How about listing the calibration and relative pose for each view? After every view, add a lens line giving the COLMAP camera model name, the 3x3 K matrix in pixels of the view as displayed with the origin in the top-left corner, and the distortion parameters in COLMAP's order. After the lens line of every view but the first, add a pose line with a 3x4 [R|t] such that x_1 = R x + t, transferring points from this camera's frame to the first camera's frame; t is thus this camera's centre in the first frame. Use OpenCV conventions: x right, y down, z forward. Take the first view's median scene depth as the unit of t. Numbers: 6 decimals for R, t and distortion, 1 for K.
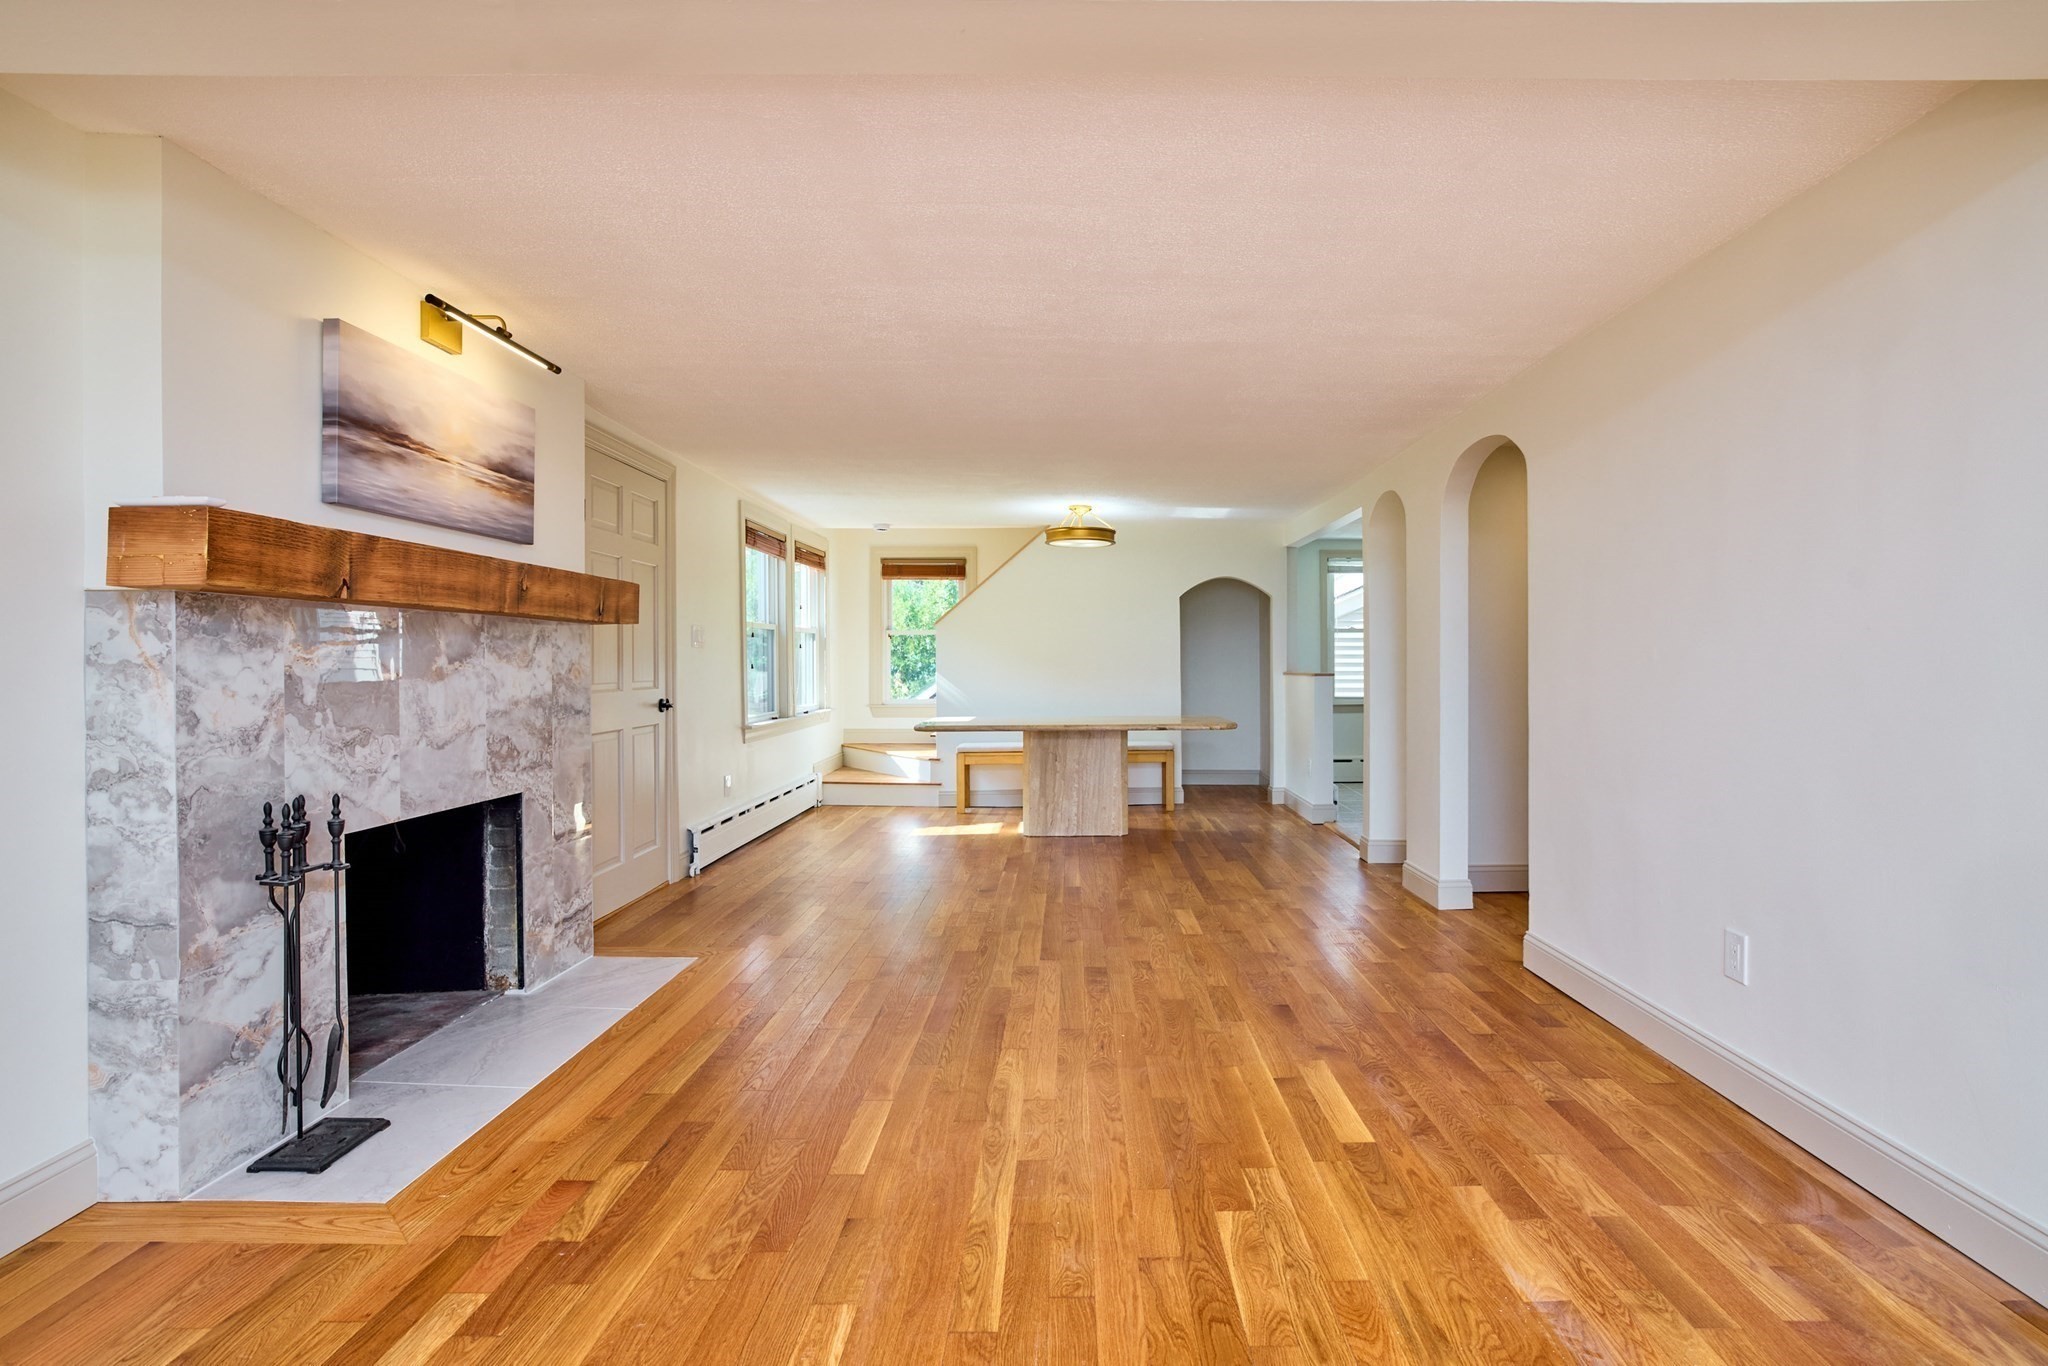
lens RADIAL K [[1055.7, 0, 1032.0], [0, 1055.7, 672.0], [0, 0, 1]] dist [-0.000700, -0.000042]
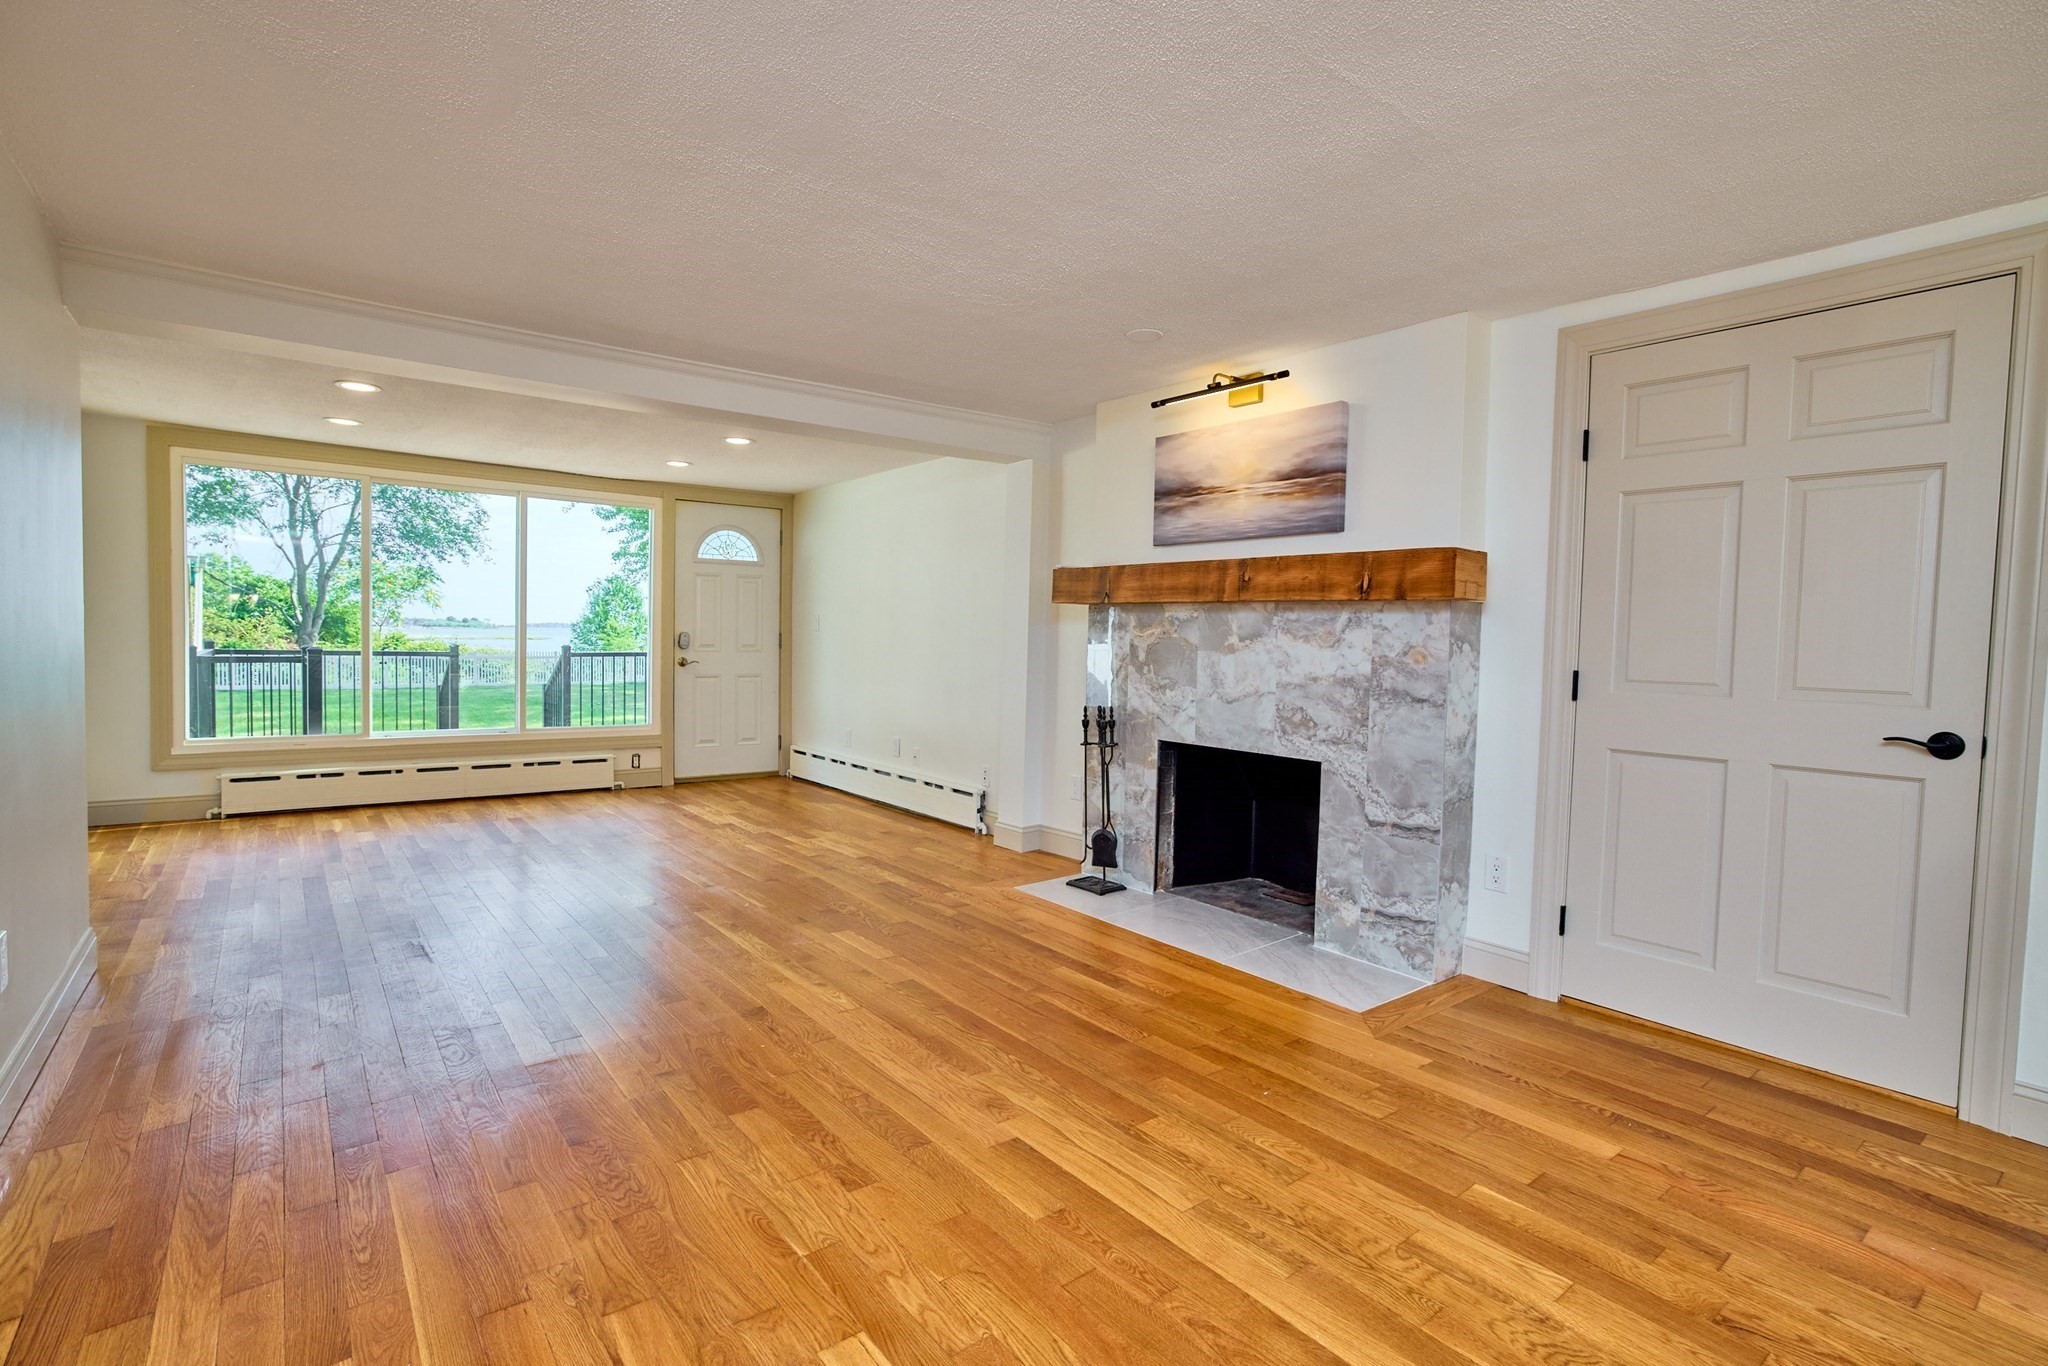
lens RADIAL K [[967.5, 0, 1024.0], [0, 967.5, 683.0], [0, 0, 1]] dist [0.000496, 0.000358]
pose [[-0.767061, 0.016304, -0.641366, 0.448015], [-0.028058, 0.997868, 0.058924, -0.020148], [0.640960, 0.063194, -0.764969, 1.787506]]
